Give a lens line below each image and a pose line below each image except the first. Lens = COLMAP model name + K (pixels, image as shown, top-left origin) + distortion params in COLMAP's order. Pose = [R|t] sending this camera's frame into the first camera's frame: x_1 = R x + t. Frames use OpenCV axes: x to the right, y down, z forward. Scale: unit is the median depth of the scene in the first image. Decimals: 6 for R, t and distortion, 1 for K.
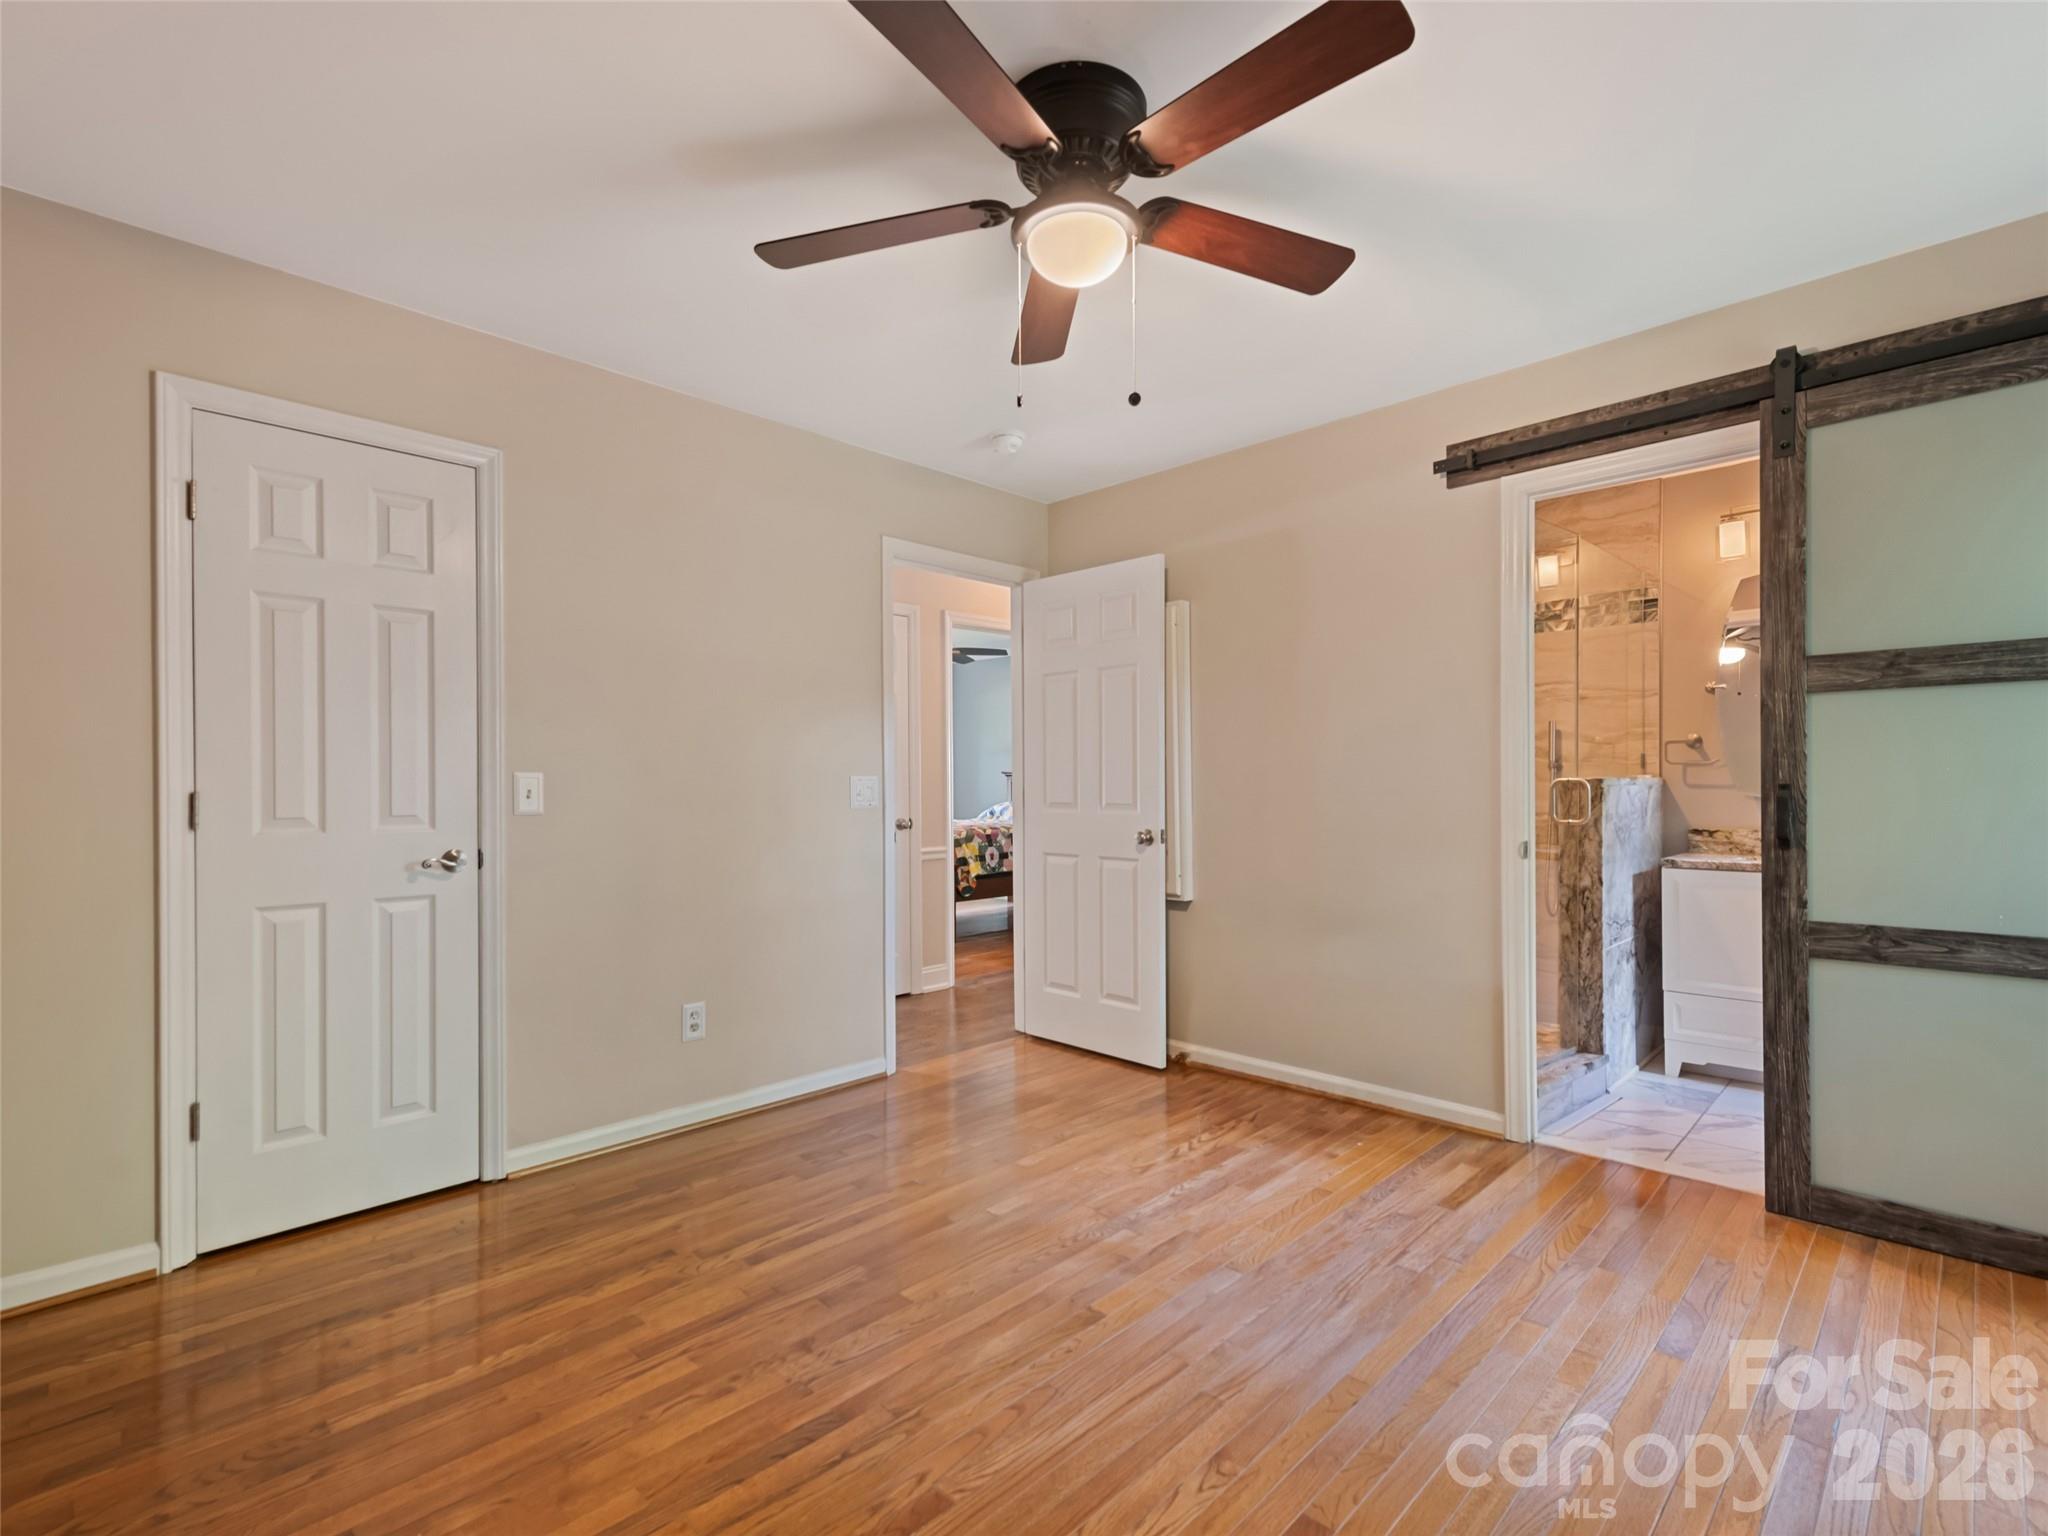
lens RADIAL K [[948.6, 0, 1029.2], [0, 948.6, 773.5], [0, 0, 1]] dist [0.001826, 0.000155]
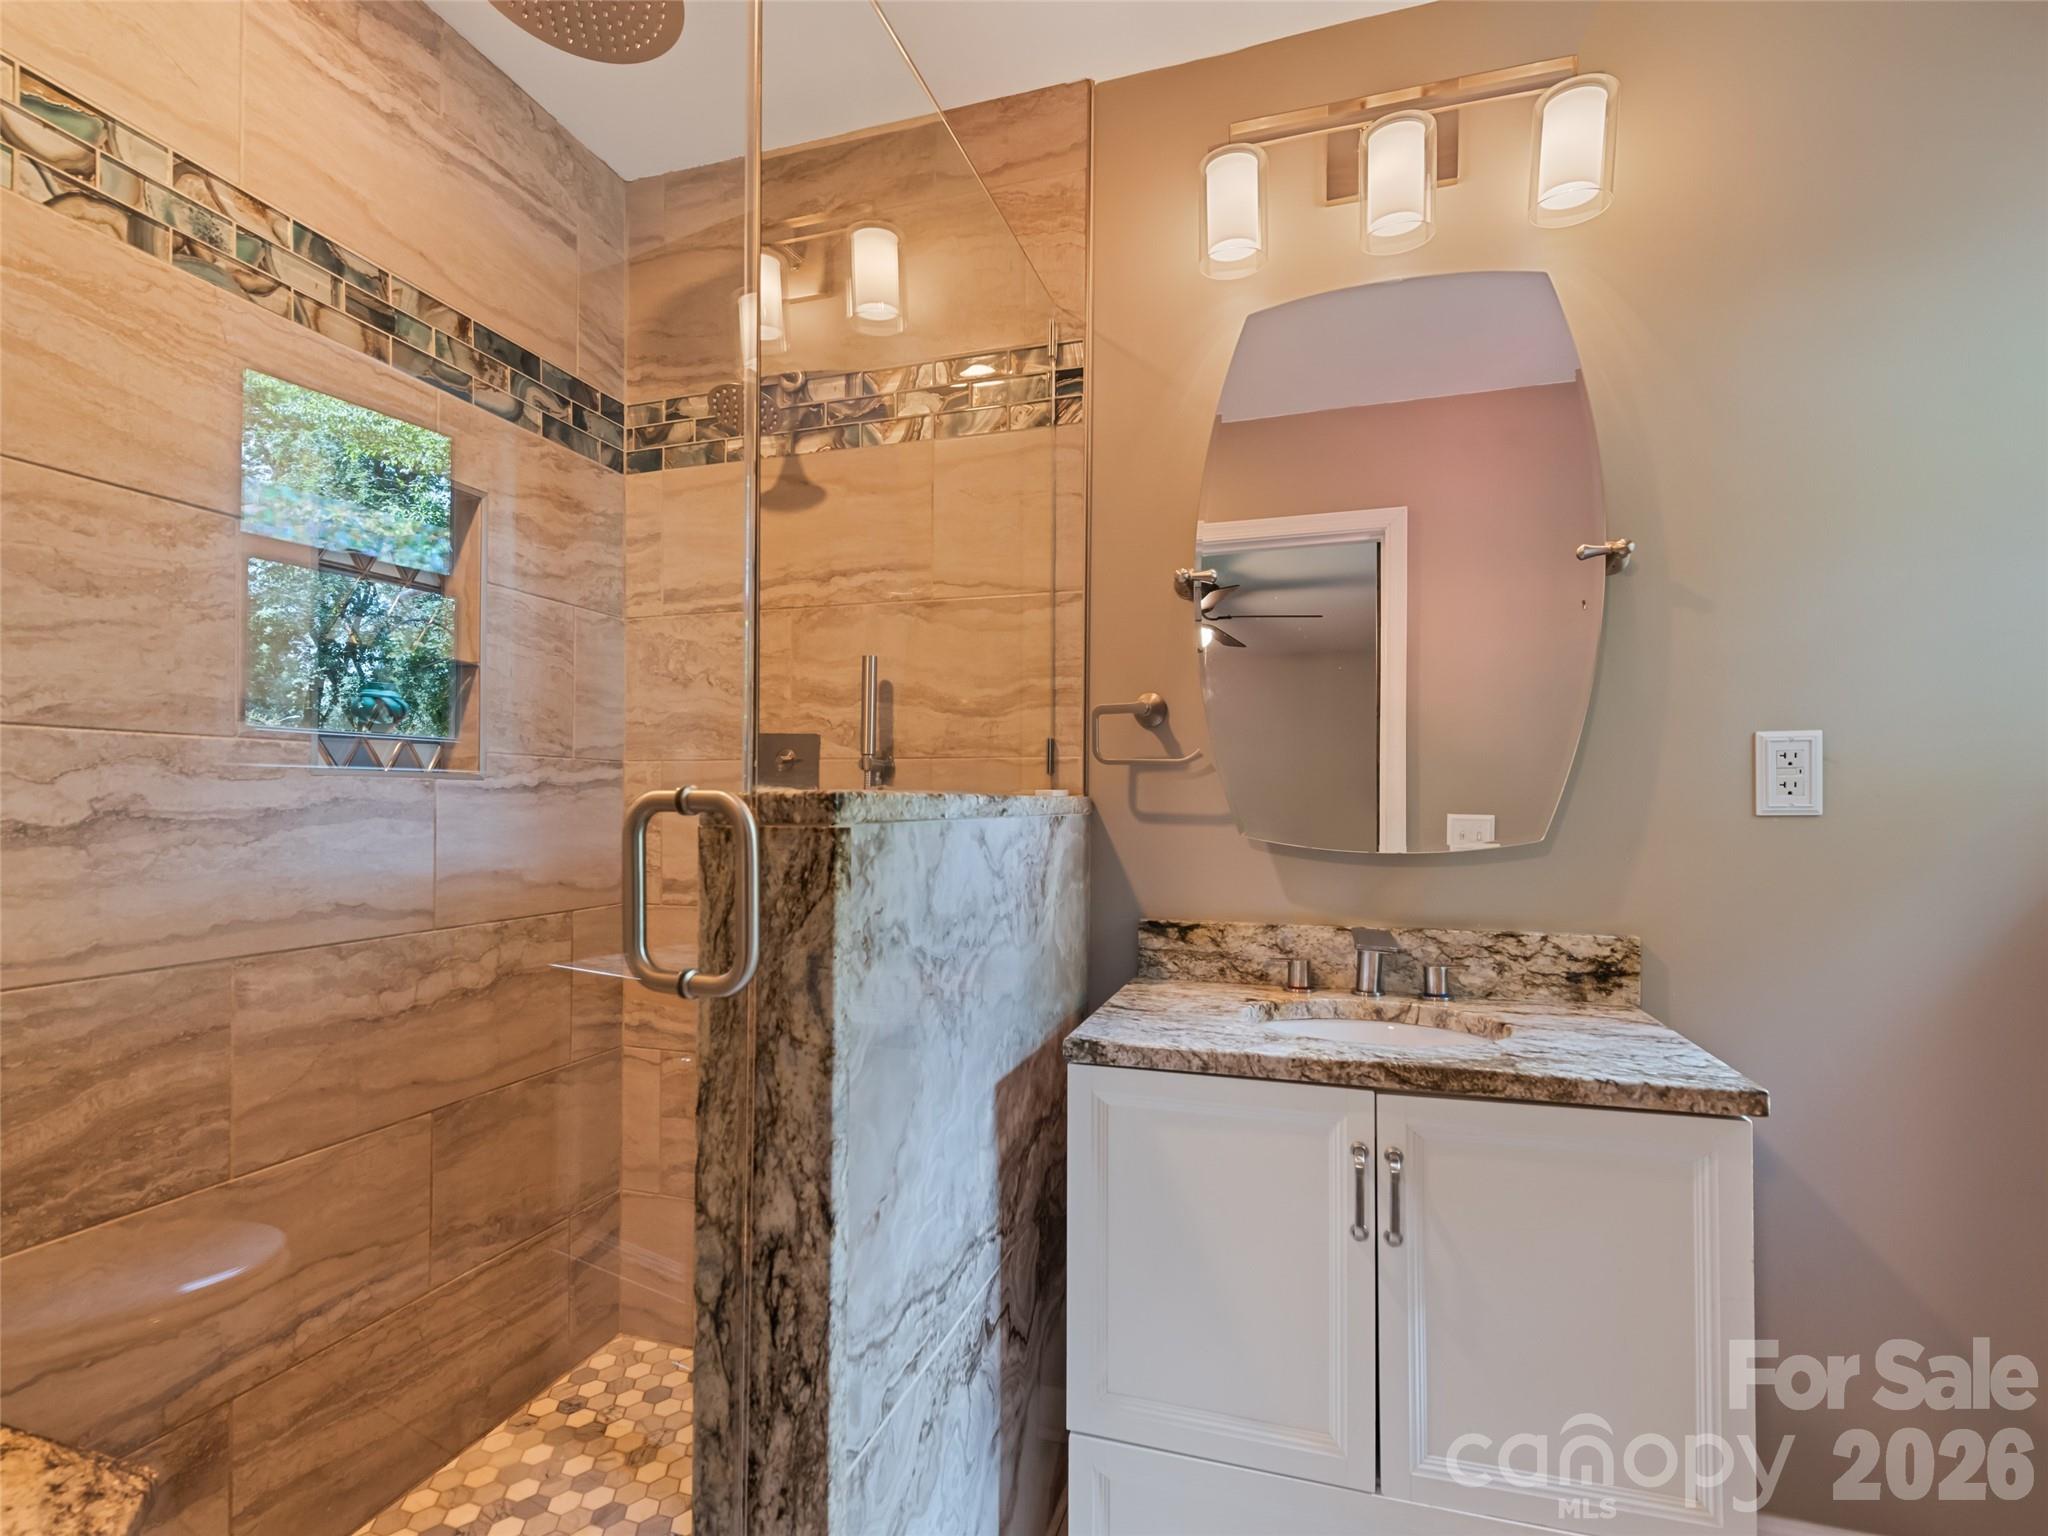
lens RADIAL K [[985.3, 0, 1027.5], [0, 985.3, 761.8], [0, 0, 1]] dist [0.019334, -0.007394]
pose [[0.886775, 0.027833, 0.461363, 0.485931], [-0.013680, 0.999328, -0.033991, 0.004491], [-0.461999, 0.023831, 0.886560, 0.688816]]
